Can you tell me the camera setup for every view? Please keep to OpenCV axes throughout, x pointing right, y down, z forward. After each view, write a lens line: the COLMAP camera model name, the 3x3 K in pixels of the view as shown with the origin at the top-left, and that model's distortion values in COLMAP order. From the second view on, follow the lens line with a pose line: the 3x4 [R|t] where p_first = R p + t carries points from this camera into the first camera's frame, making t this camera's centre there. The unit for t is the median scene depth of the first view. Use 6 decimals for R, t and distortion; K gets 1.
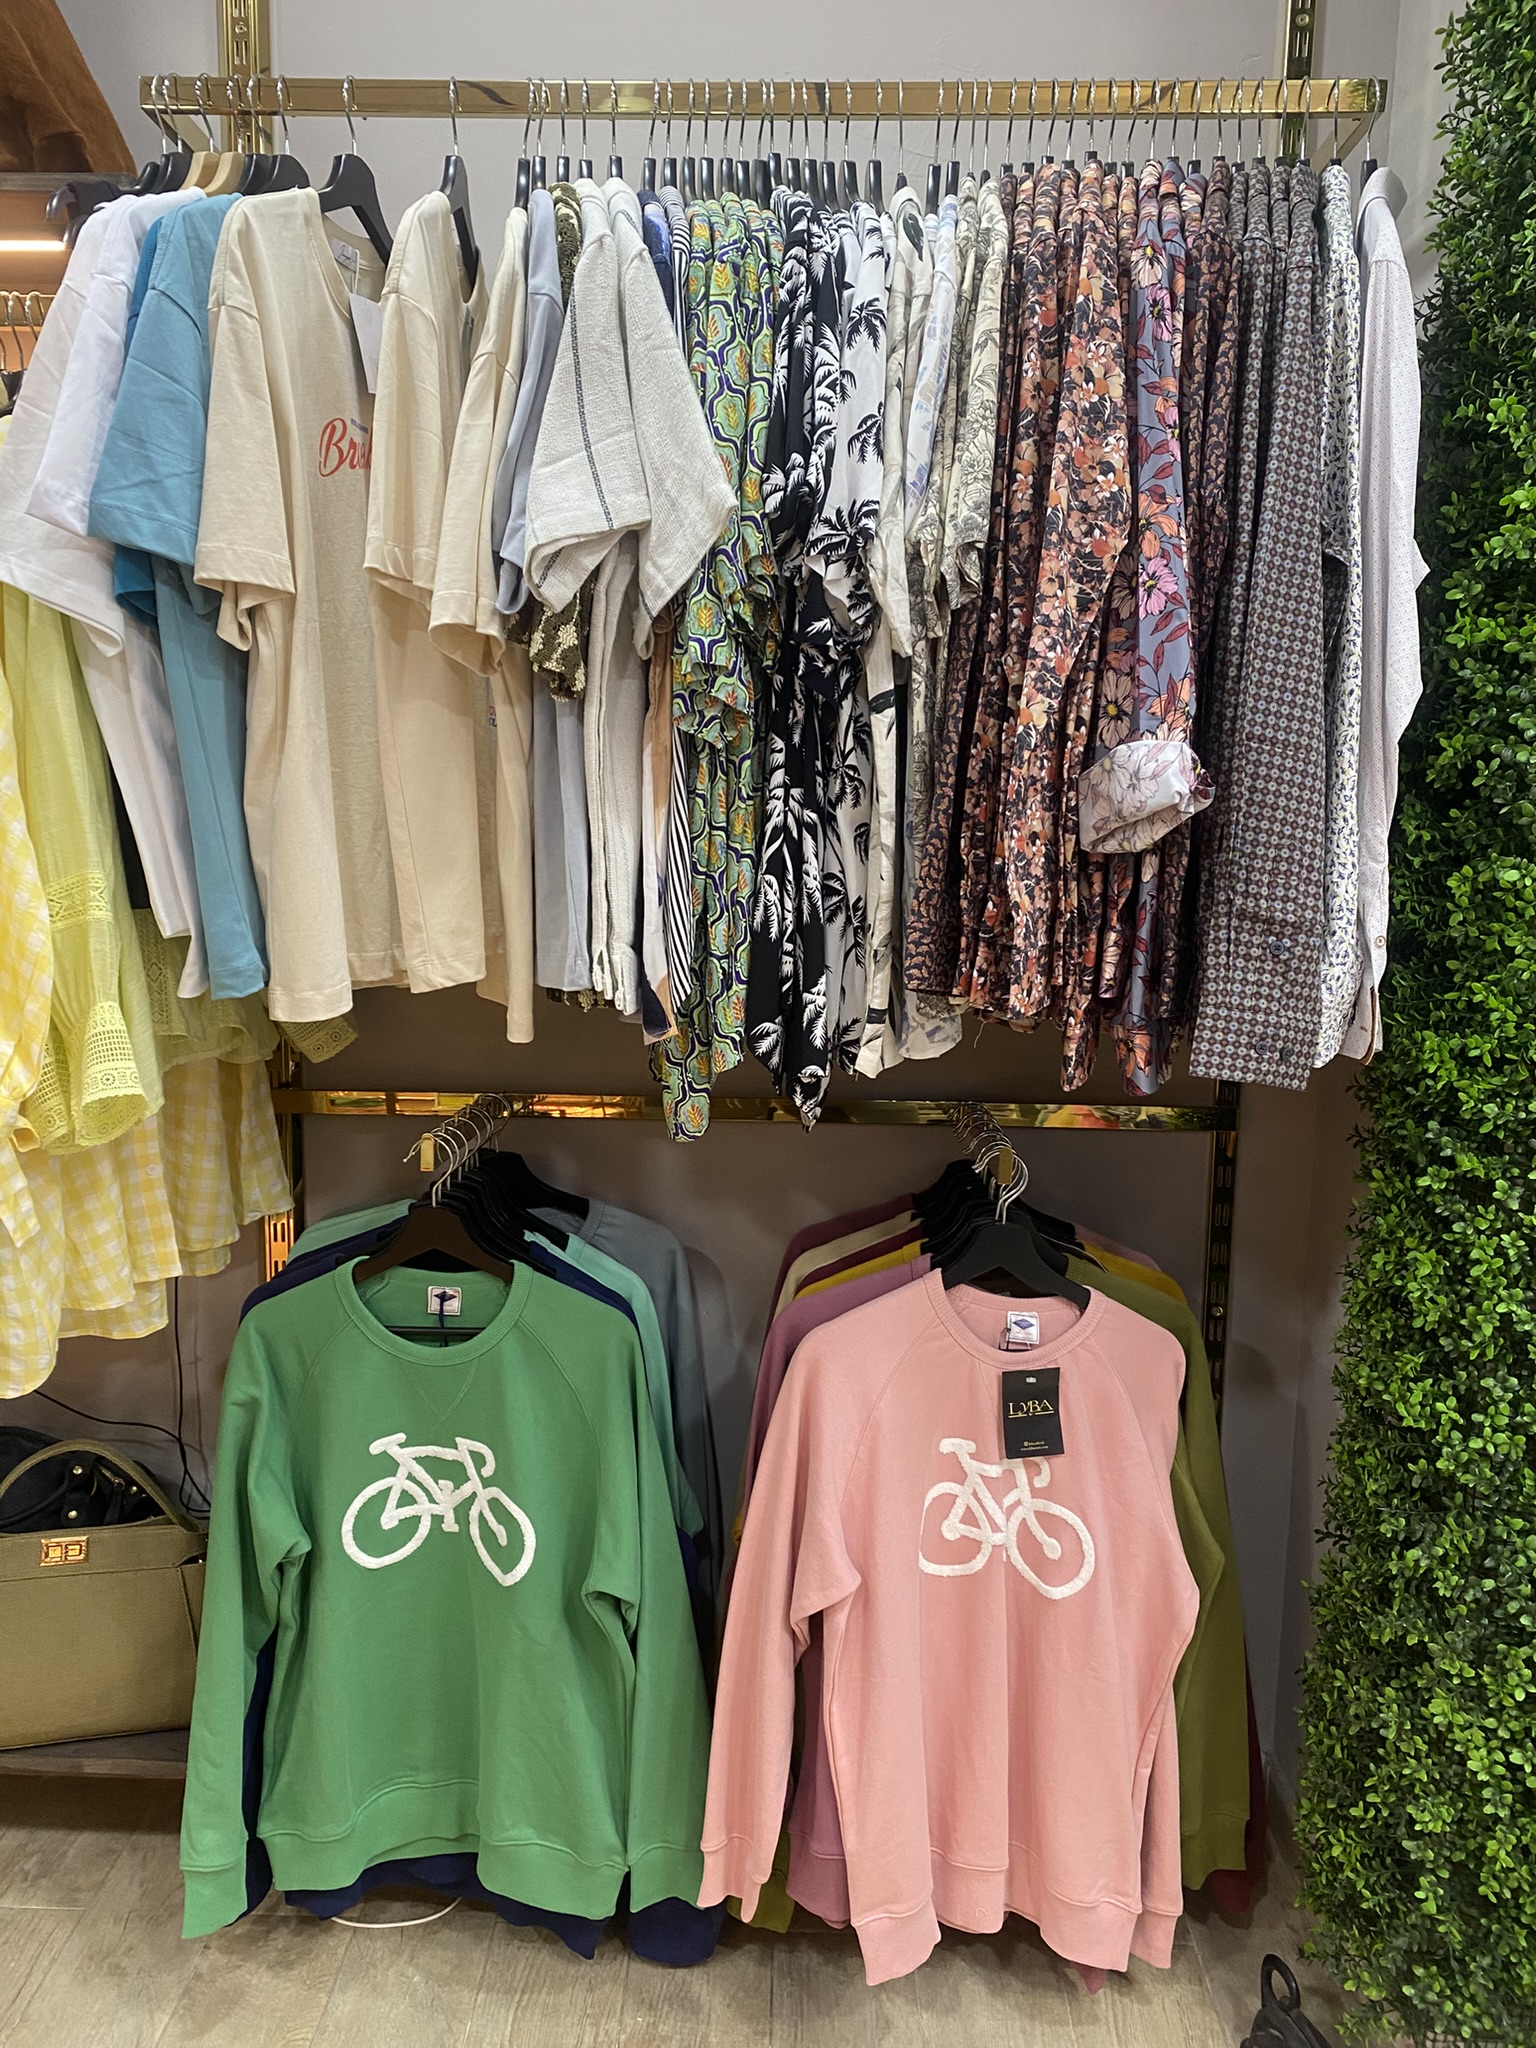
lens RADIAL K [[1582.4, 0, 757.9], [0, 1582.4, 1026.5], [0, 0, 1]] dist [0.022226, -0.014359]
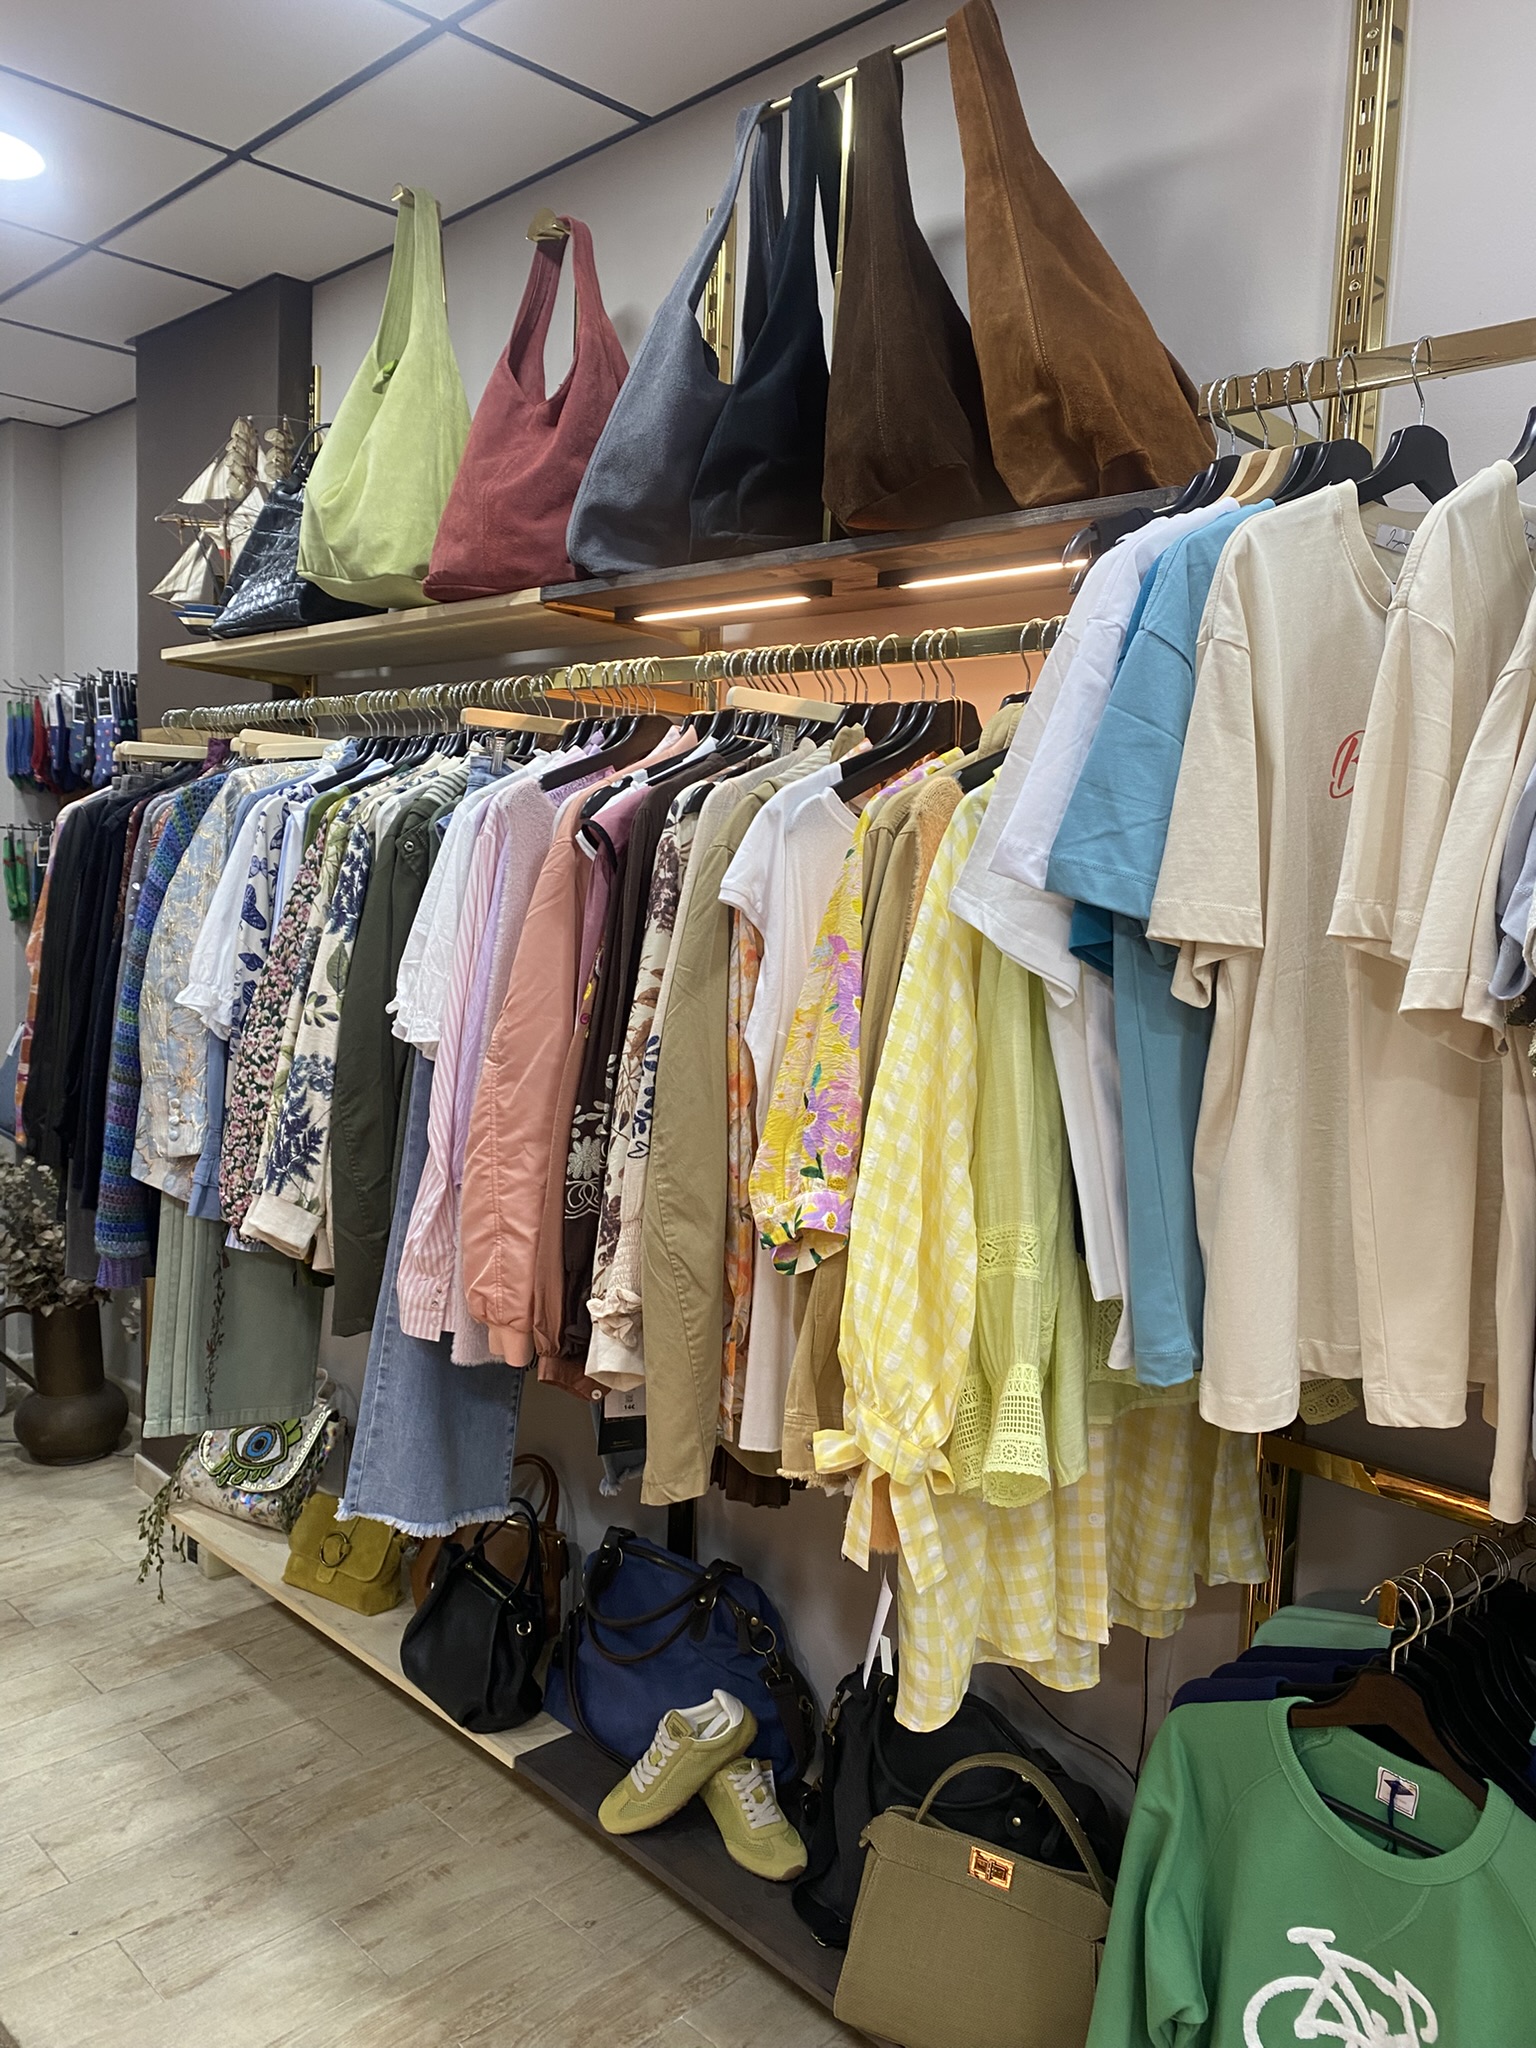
lens RADIAL K [[1582.4, 0, 764.4], [0, 1582.4, 1011.1], [0, 0, 1]] dist [0.022226, -0.014359]
pose [[0.729023, 0.079547, -0.679852, 0.094063], [-0.137951, 0.989919, -0.032102, -0.166054], [0.670444, 0.117189, 0.732647, 0.184439]]
